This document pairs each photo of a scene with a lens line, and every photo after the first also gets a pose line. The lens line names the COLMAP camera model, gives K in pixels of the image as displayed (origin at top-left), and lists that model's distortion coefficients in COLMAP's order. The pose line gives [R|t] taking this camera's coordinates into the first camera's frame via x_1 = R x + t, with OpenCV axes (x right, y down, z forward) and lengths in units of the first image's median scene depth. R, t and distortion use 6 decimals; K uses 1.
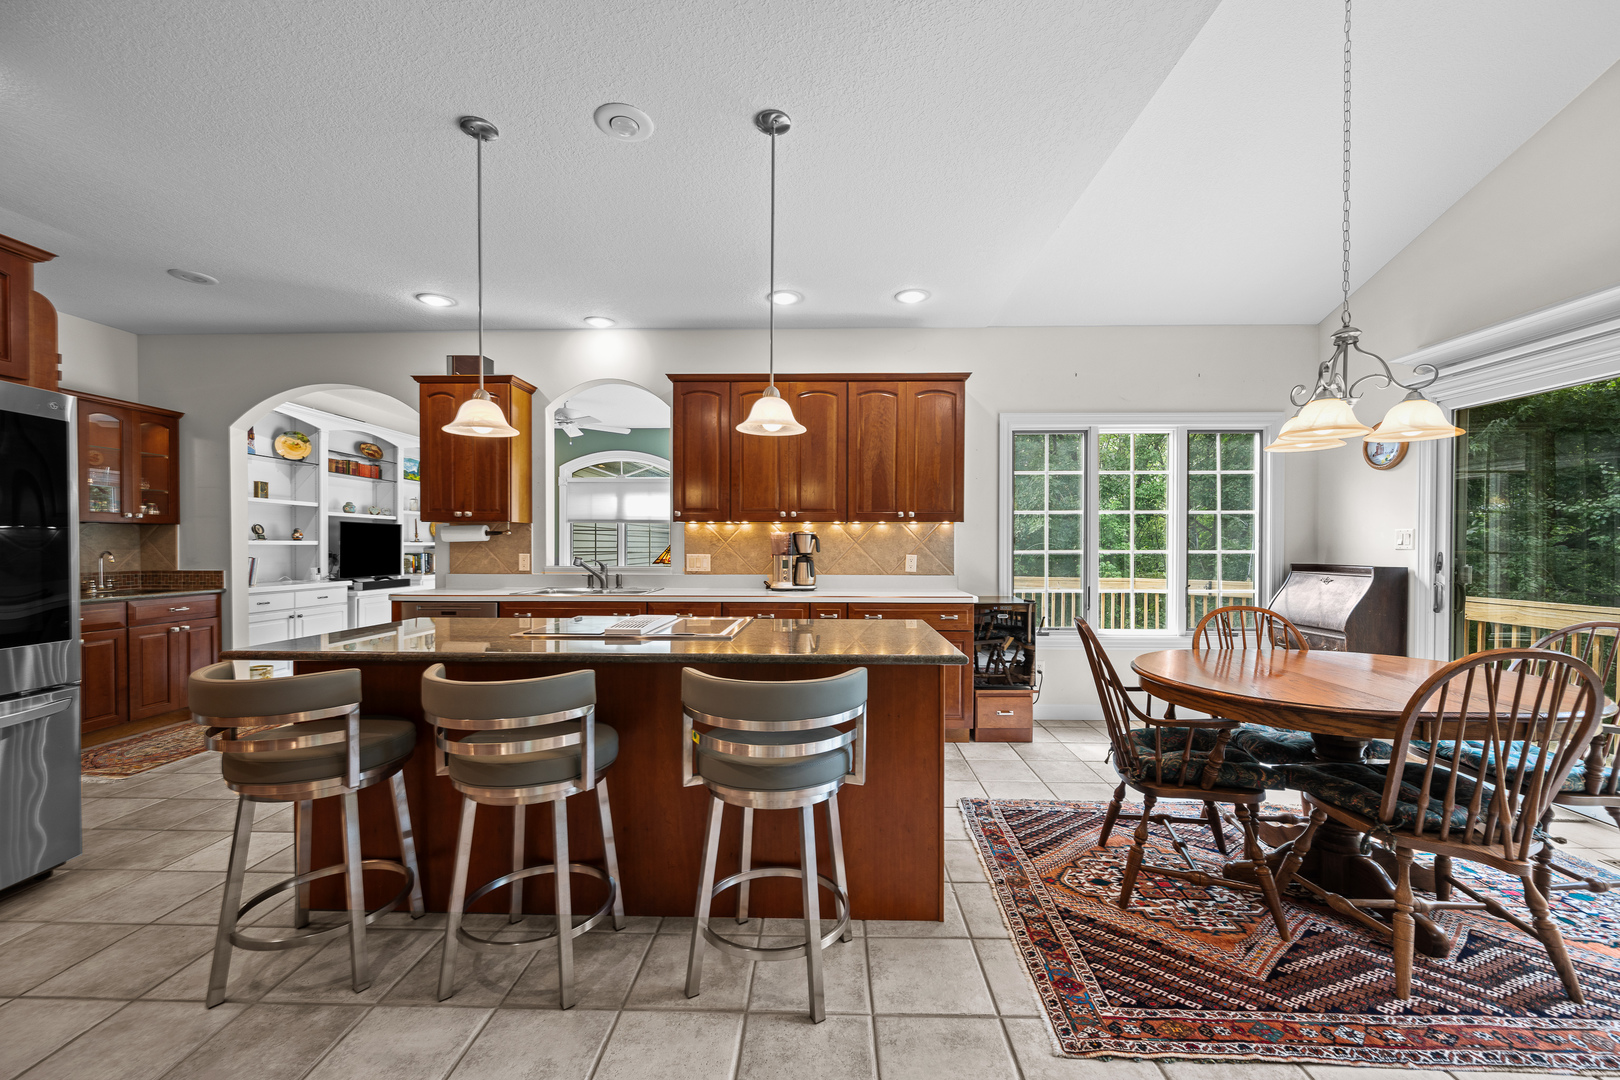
lens RADIAL K [[651.0, 0, 810.9], [0, 651.0, 546.0], [0, 0, 1]] dist [-0.001102, -0.000077]
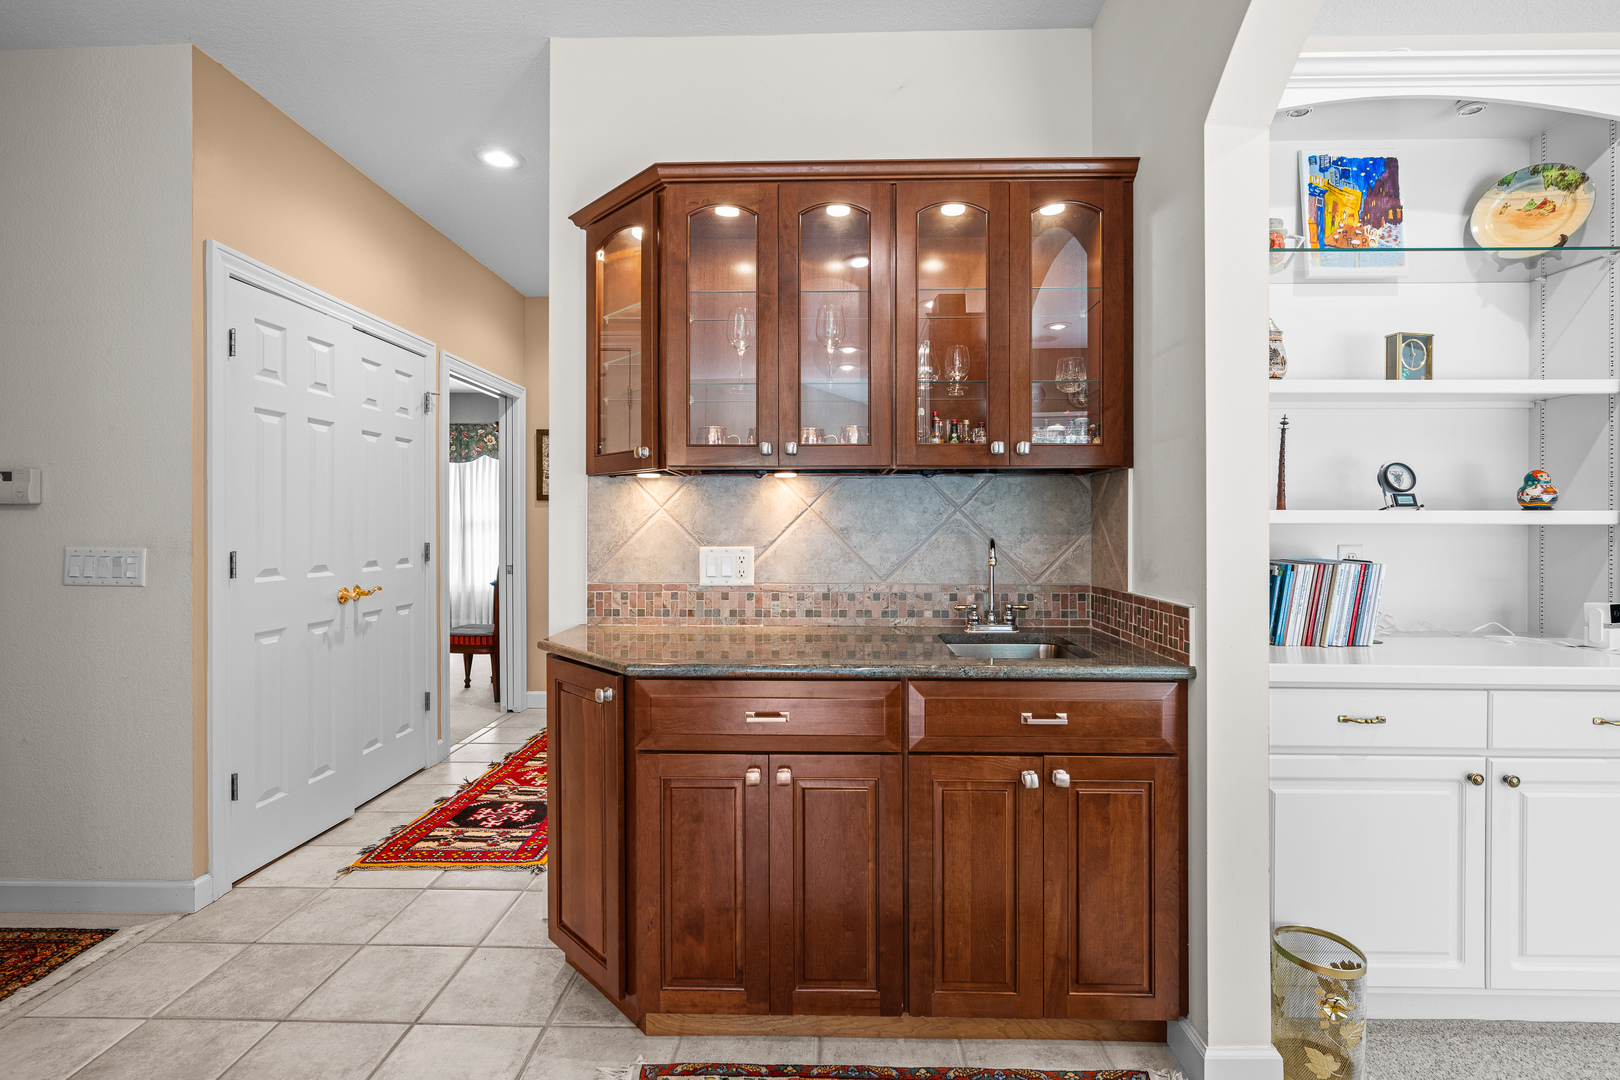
lens RADIAL K [[735.4, 0, 806.5], [0, 735.4, 534.1], [0, 0, 1]] dist [-0.019523, -0.000243]
pose [[-0.001827, 0.006236, -0.999979, -0.473988], [-0.003237, 0.999975, 0.006242, 0.002033], [0.999993, 0.003248, -0.001806, 0.691613]]
